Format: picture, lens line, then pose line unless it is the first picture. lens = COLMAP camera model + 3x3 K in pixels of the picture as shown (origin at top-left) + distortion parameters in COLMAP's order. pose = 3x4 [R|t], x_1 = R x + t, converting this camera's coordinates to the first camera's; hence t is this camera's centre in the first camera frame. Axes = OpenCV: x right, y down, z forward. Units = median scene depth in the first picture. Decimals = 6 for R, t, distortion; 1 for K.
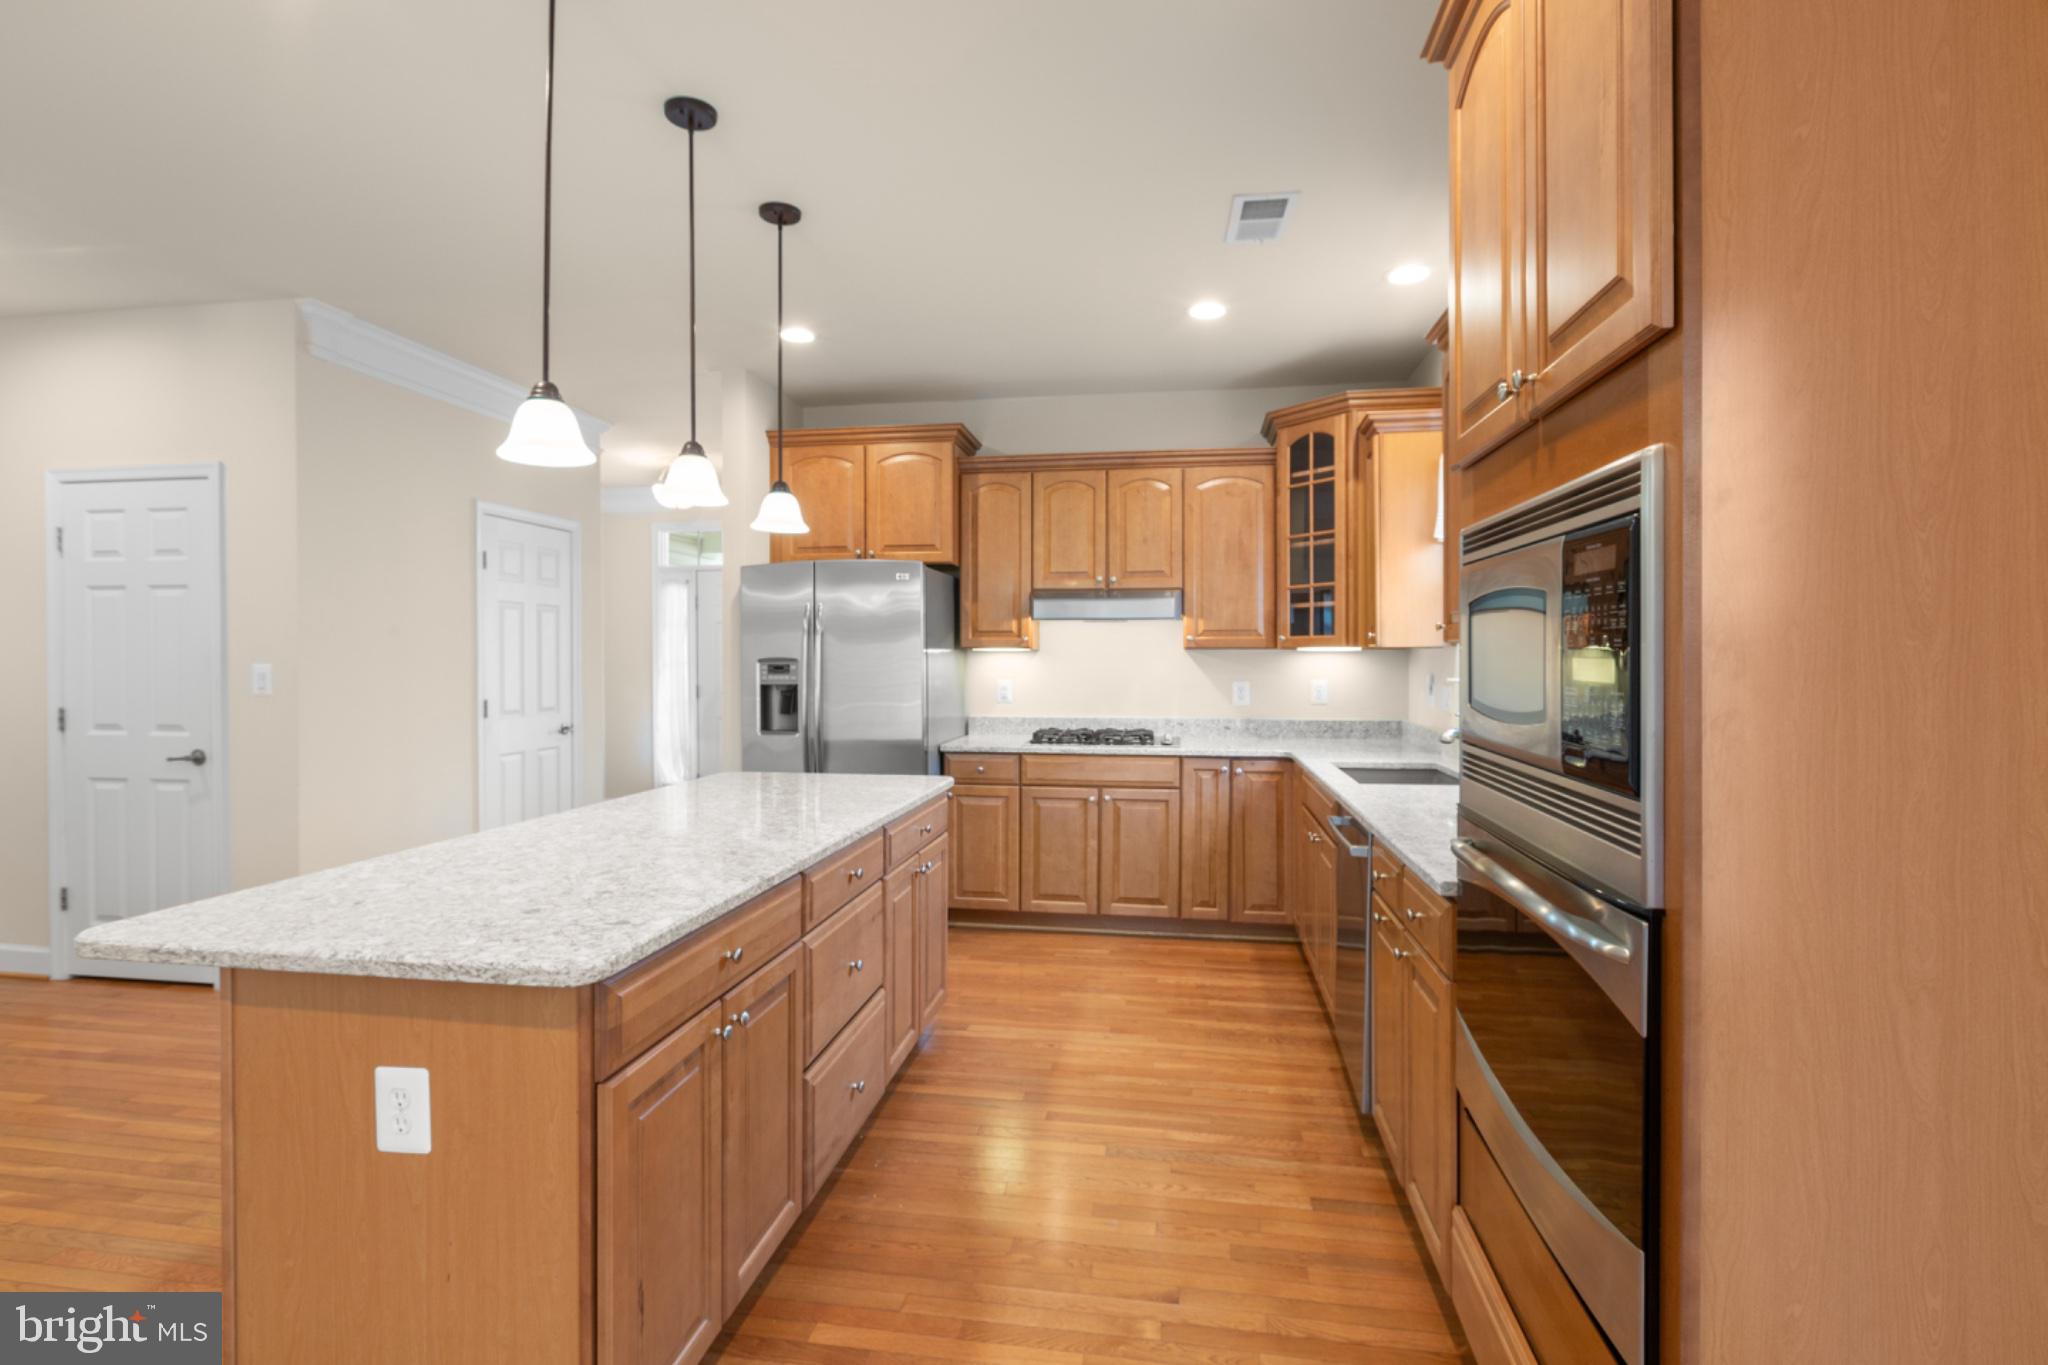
lens RADIAL K [[967.6, 0, 1021.1], [0, 967.6, 656.8], [0, 0, 1]] dist [-0.032148, -0.000649]
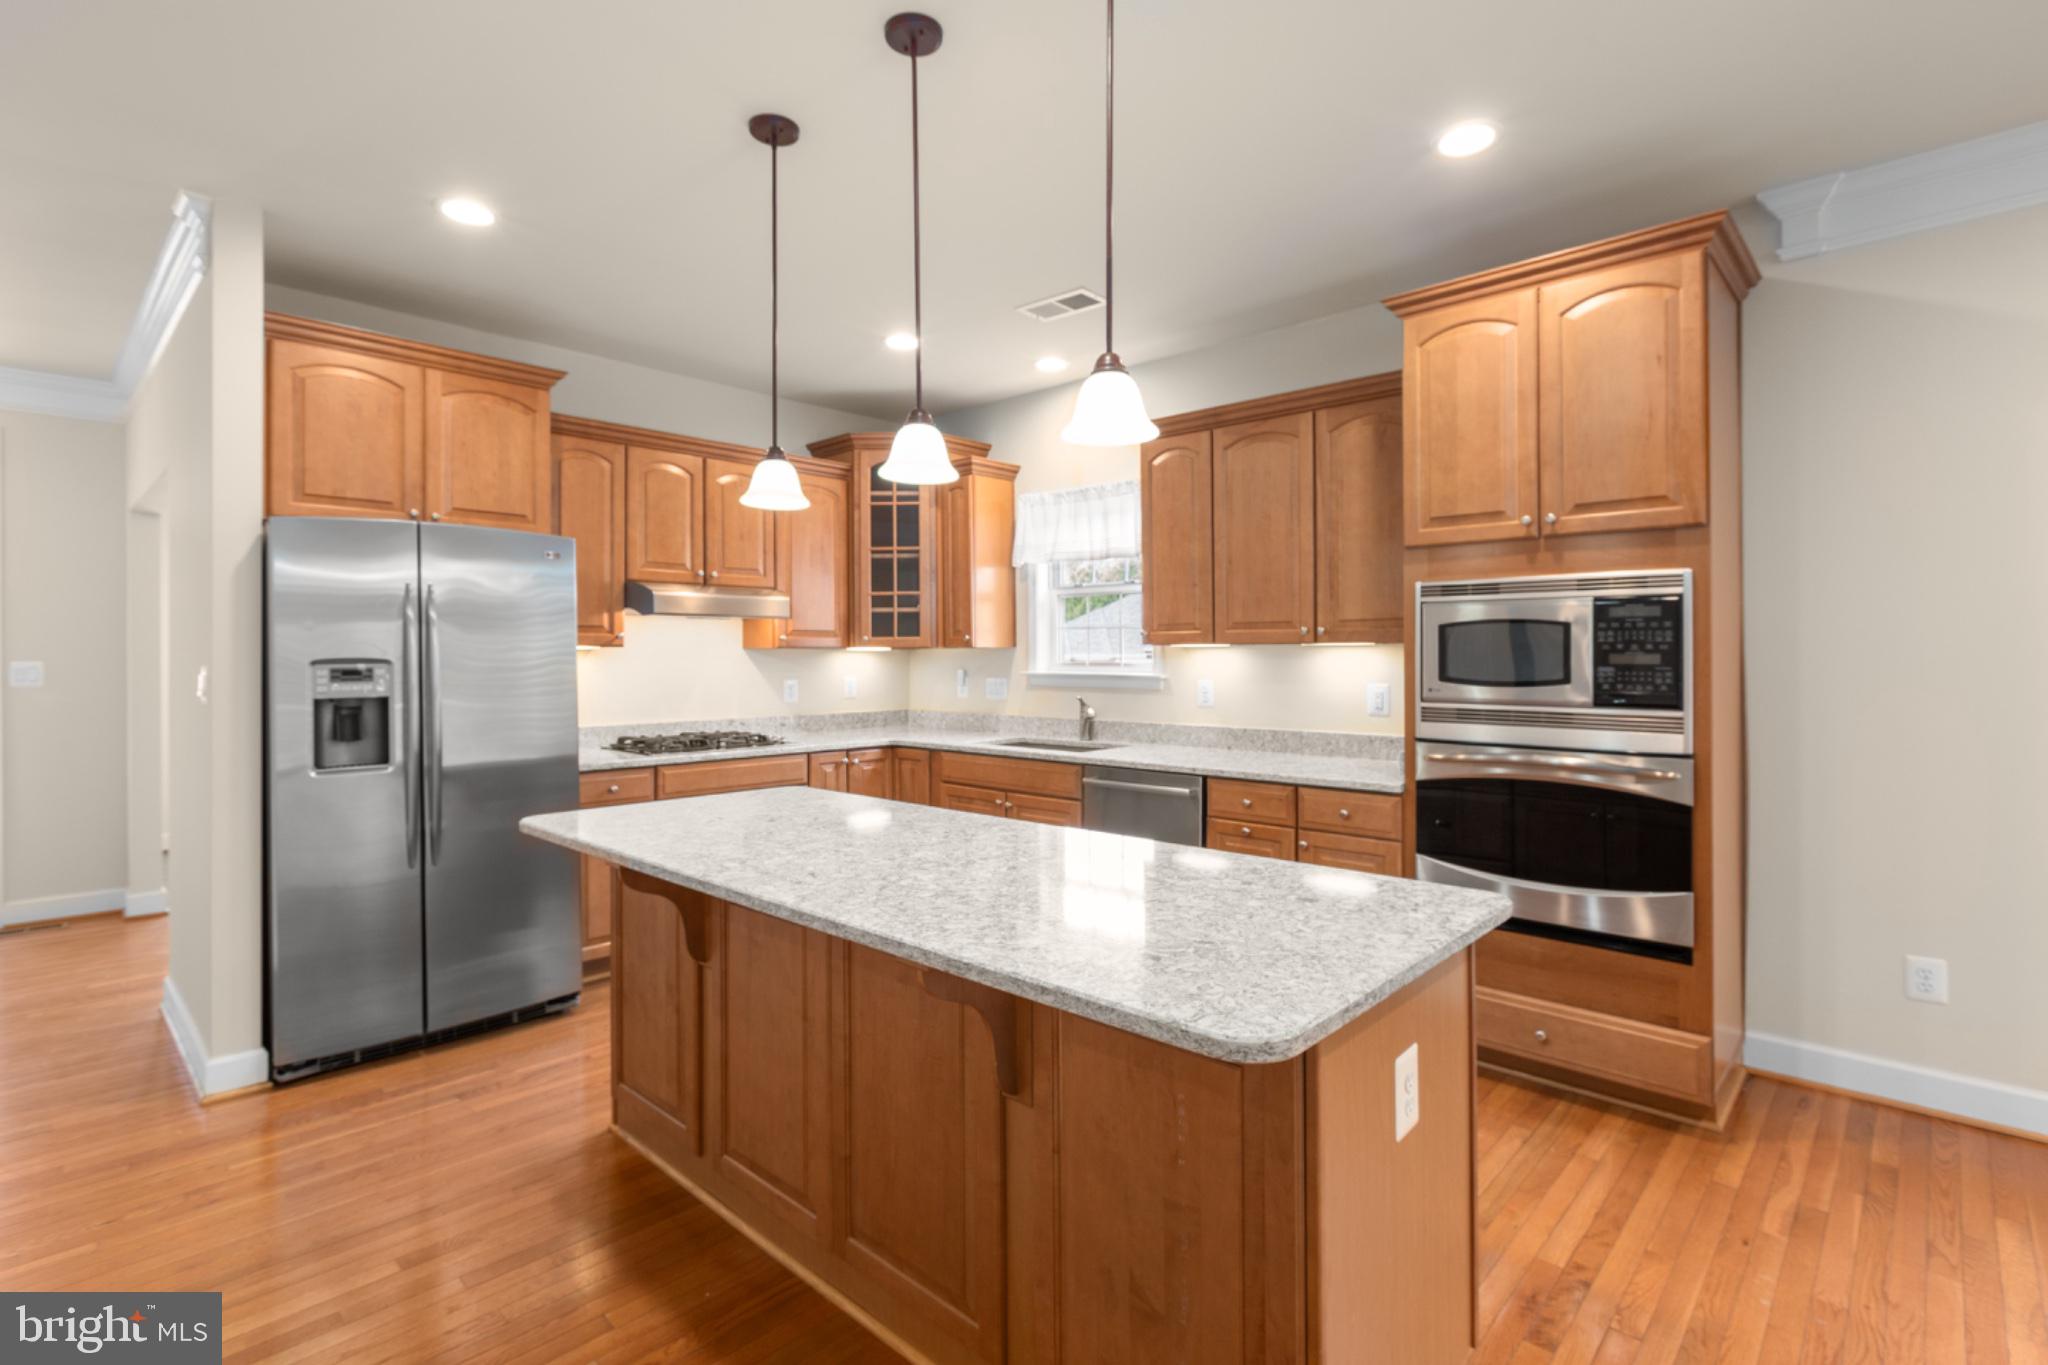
lens RADIAL K [[967.6, 0, 1021.1], [0, 967.6, 656.8], [0, 0, 1]] dist [-0.032148, -0.000649]
pose [[0.549763, -0.001522, 0.835319, -0.553892], [0.002641, 0.999997, 0.000084, 0.001613], [-0.835317, 0.002160, 0.549765, 0.239164]]
